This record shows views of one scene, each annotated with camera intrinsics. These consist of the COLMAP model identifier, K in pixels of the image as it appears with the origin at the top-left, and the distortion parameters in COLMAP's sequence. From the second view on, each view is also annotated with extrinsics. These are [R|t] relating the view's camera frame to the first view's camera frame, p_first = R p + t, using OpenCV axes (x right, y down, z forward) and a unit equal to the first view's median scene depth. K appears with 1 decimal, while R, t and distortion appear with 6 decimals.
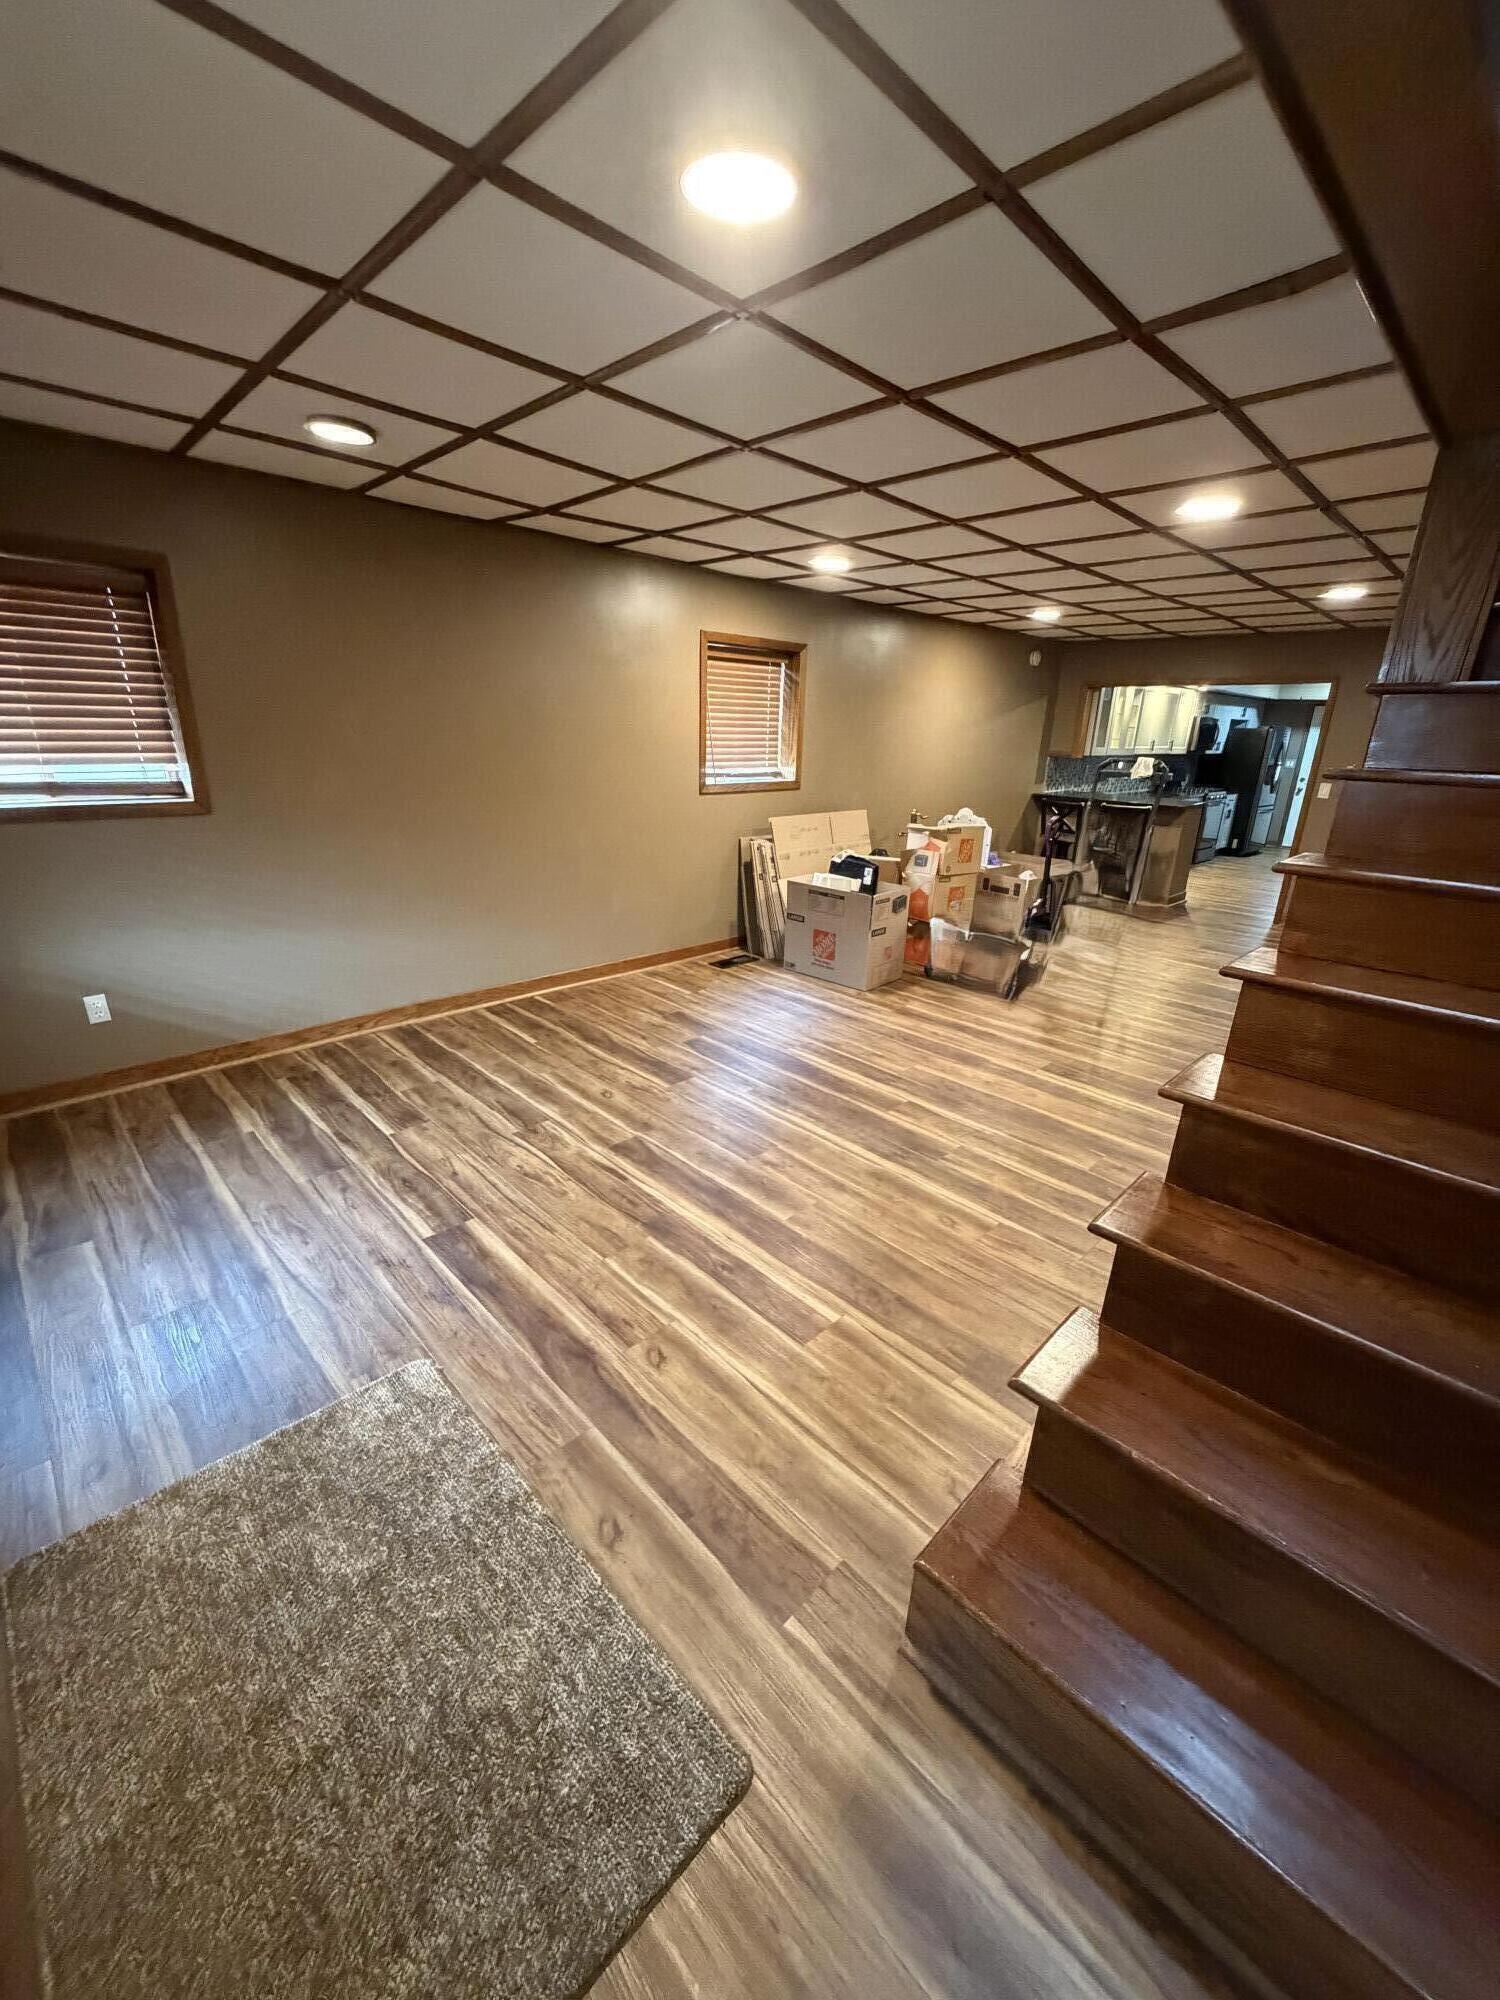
lens RADIAL K [[796.8, 0, 737.0], [0, 796.8, 992.4], [0, 0, 1]] dist [0.000290, 0.000310]
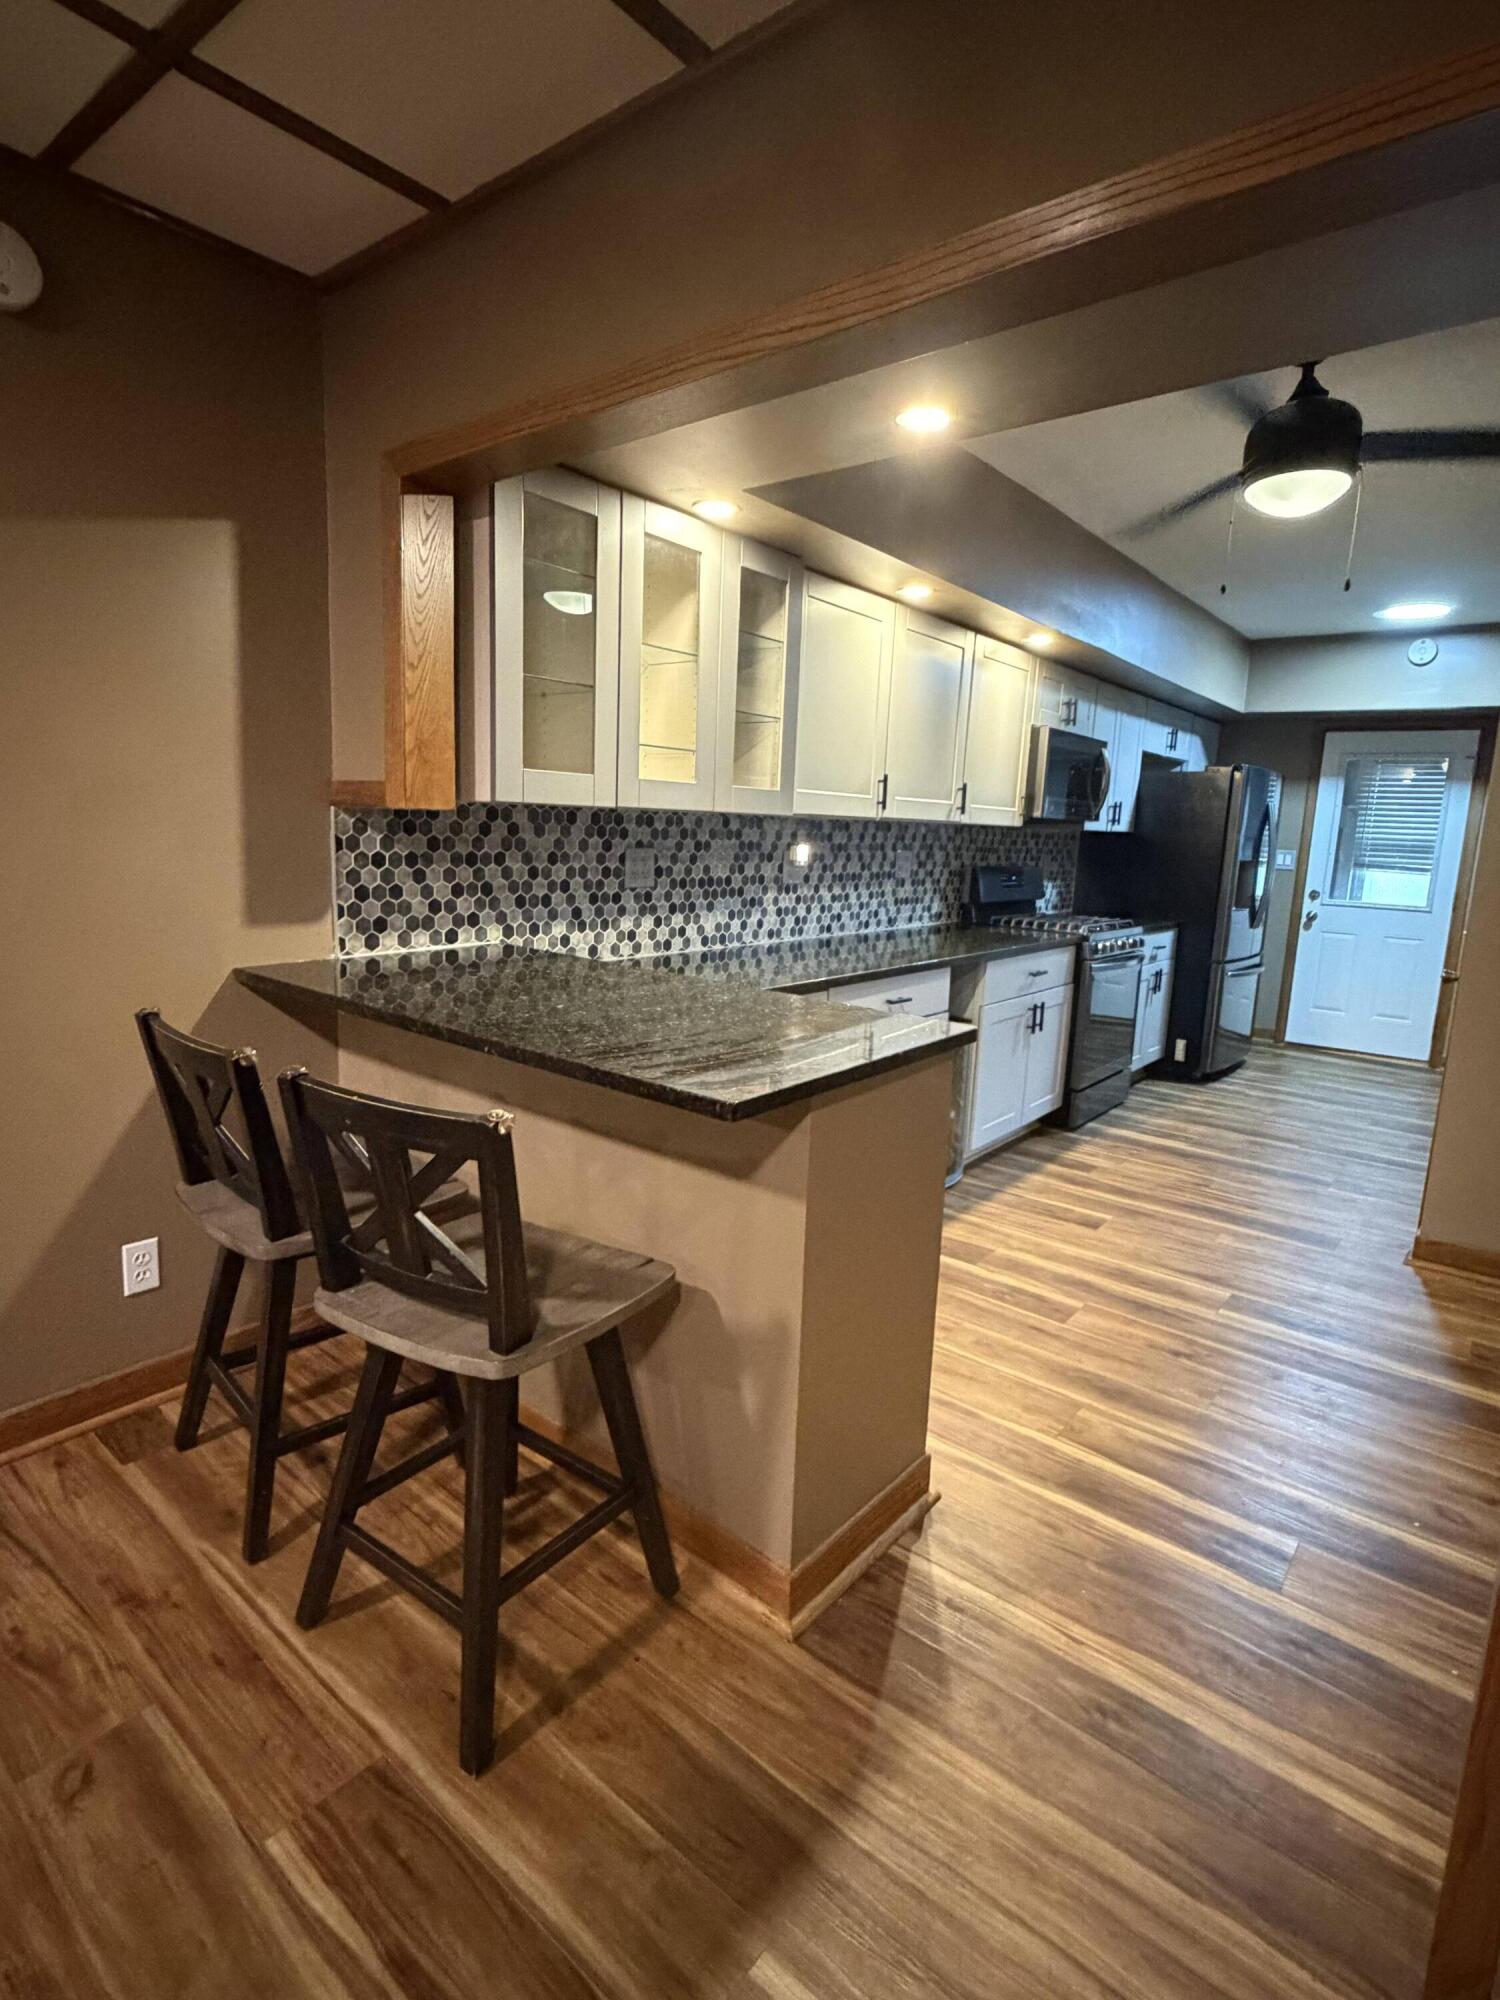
lens RADIAL K [[998.4, 0, 748.5], [0, 998.4, 1005.9], [0, 0, 1]] dist [-0.003100, 0.000976]
pose [[0.992865, -0.014895, 0.118309, 0.840135], [0.031497, 0.989690, -0.139722, -0.350193], [-0.115008, 0.142451, 0.983098, 1.269619]]
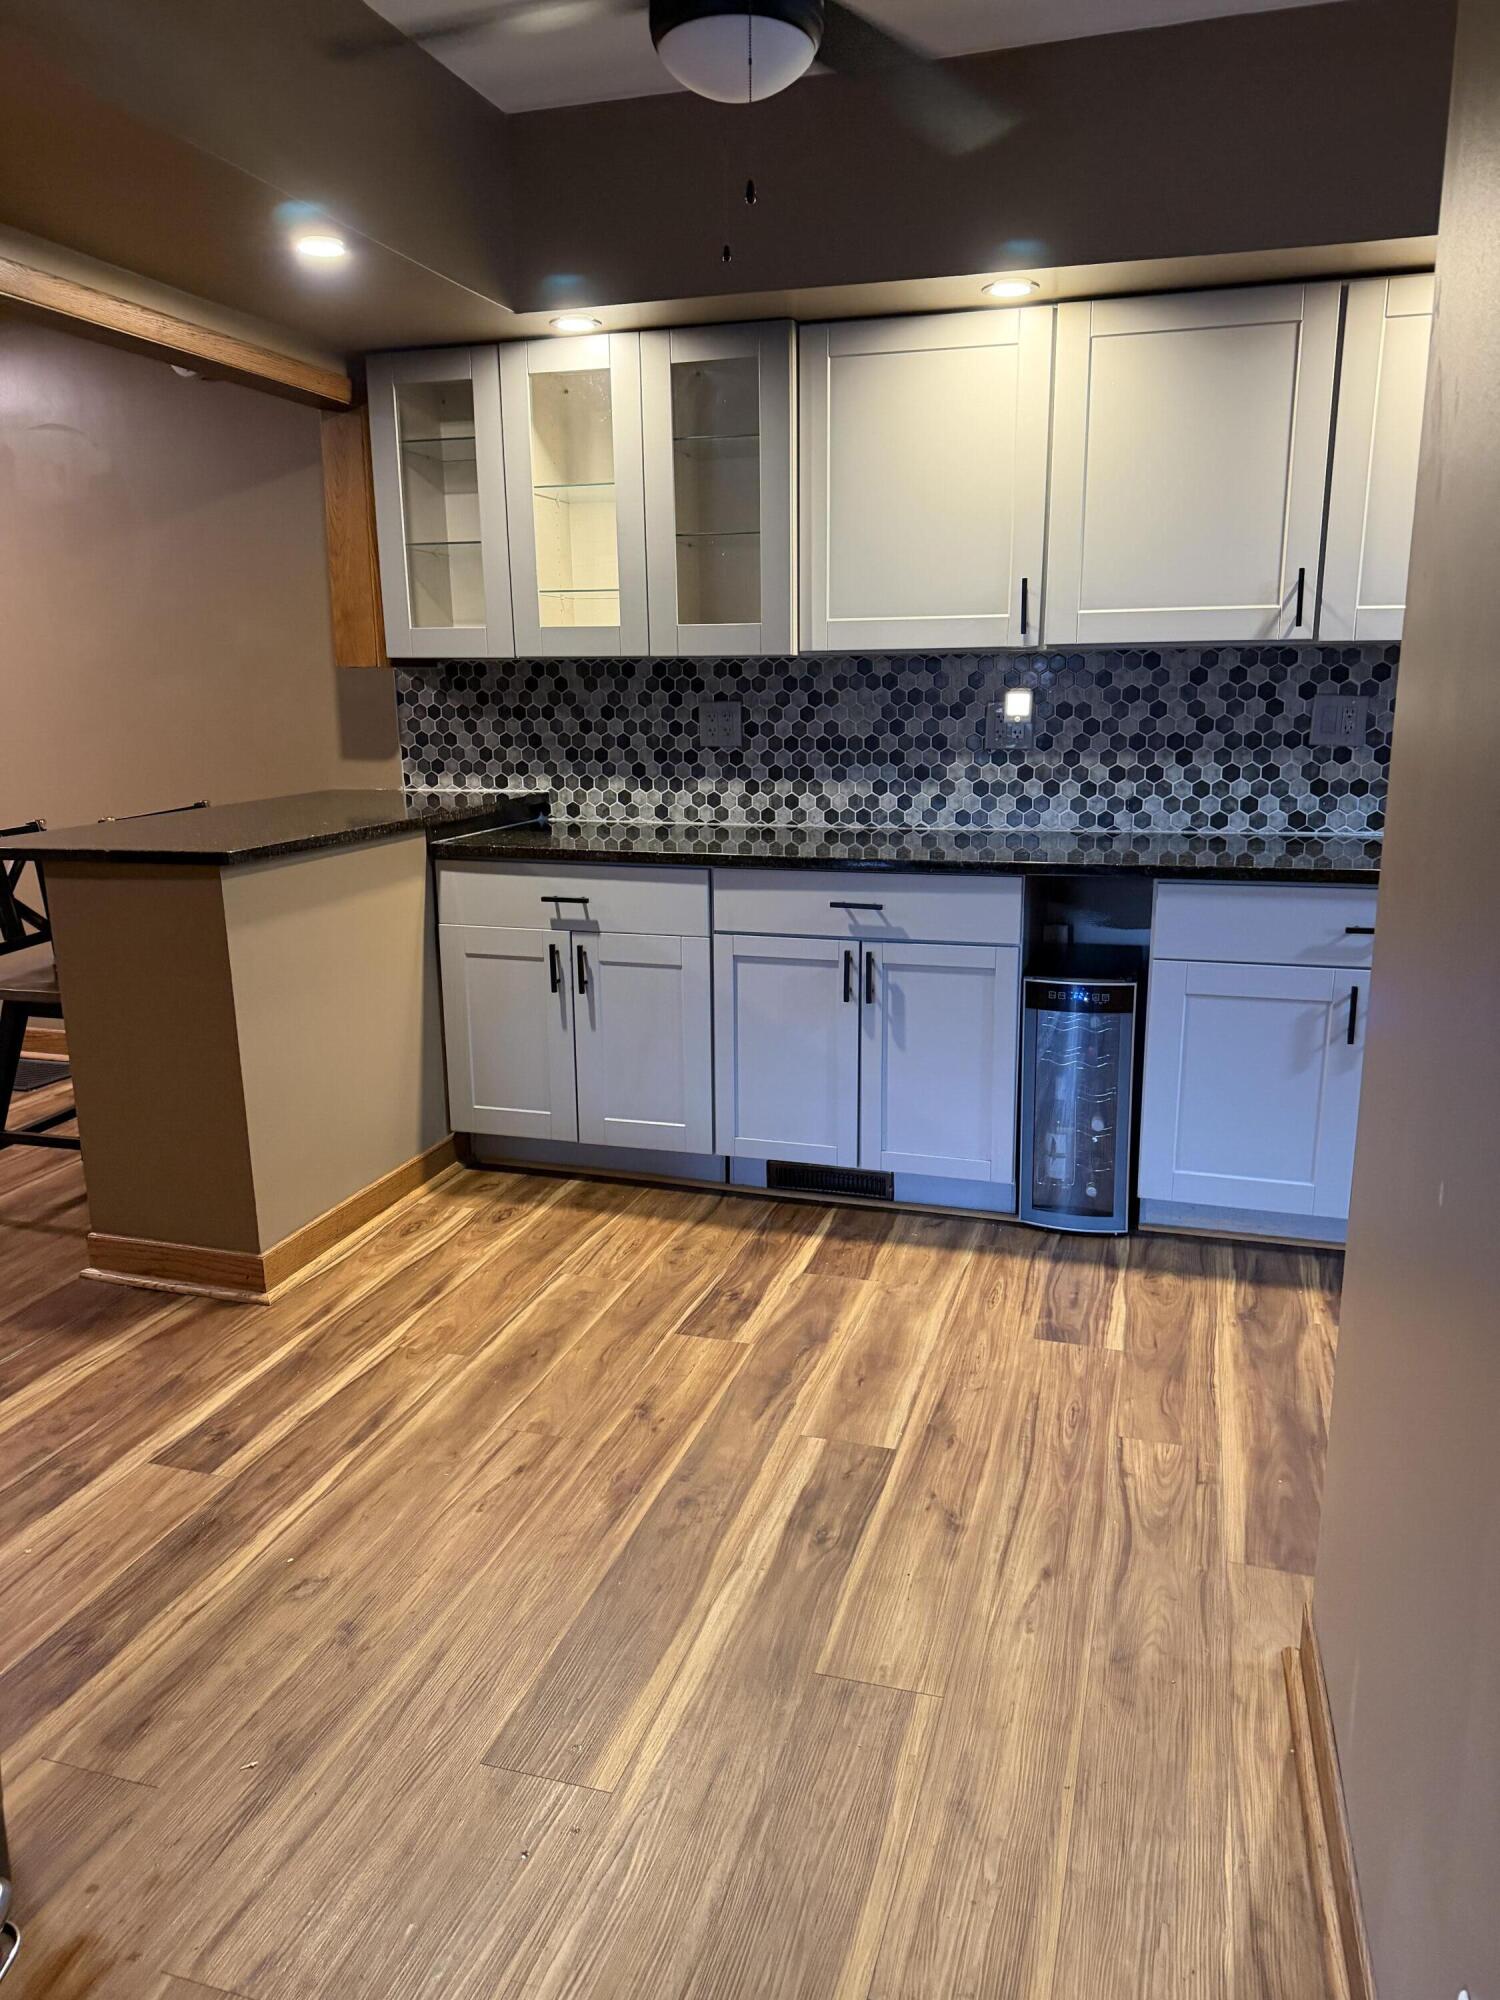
lens RADIAL K [[1408.6, 0, 752.5], [0, 1408.6, 1002.9], [0, 0, 1]] dist [0.129165, -0.004174]
pose [[0.490213, 0.167783, -0.855301, 1.618755], [-0.255869, 0.965763, 0.042801, -0.416921], [0.833200, 0.197864, 0.516360, 1.532540]]
